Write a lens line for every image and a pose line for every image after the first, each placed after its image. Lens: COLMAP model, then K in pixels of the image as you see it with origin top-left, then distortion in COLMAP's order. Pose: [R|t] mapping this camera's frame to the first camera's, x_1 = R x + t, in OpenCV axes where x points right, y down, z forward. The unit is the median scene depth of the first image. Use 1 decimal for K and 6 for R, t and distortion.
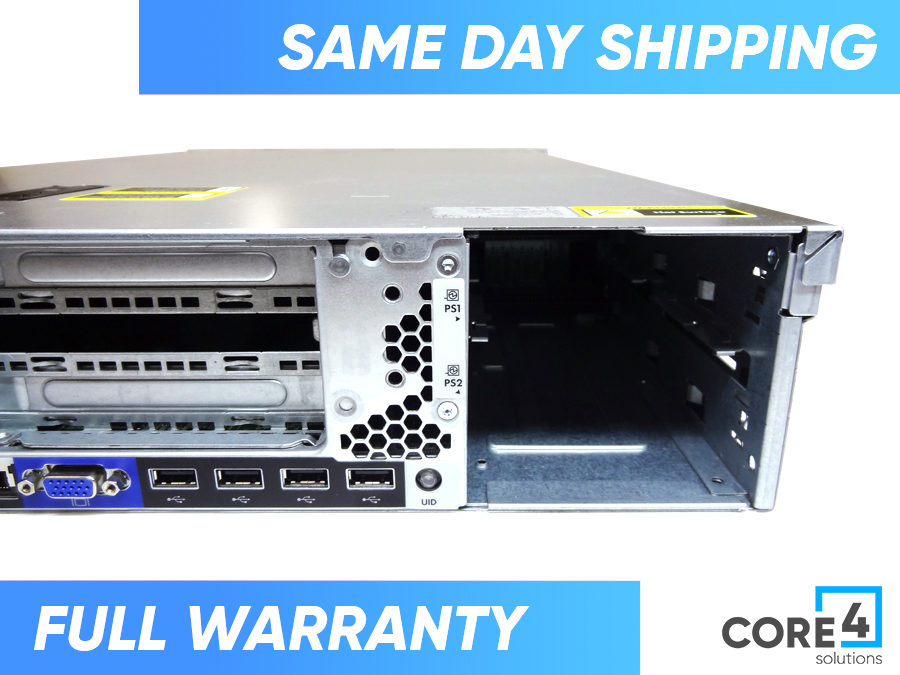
lens RADIAL K [[668.8, 0, 453.7], [0, 668.8, 332.7], [0, 0, 1]] dist [-0.038128, 0.029652]
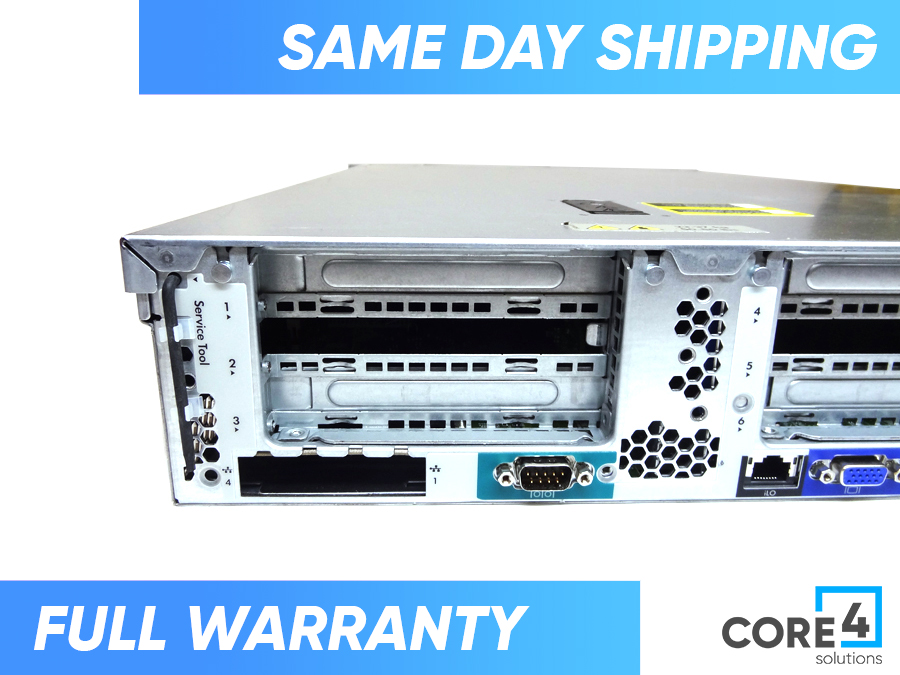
lens RADIAL K [[630.9, 0, 421.2], [0, 630.9, 326.1], [0, 0, 1]] dist [-0.016761, 0.011735]
pose [[0.999135, 0.006791, 0.041031, -1.302869], [-0.006077, 0.999828, -0.017497, 0.006305], [-0.041143, 0.017232, 0.999005, -0.010686]]
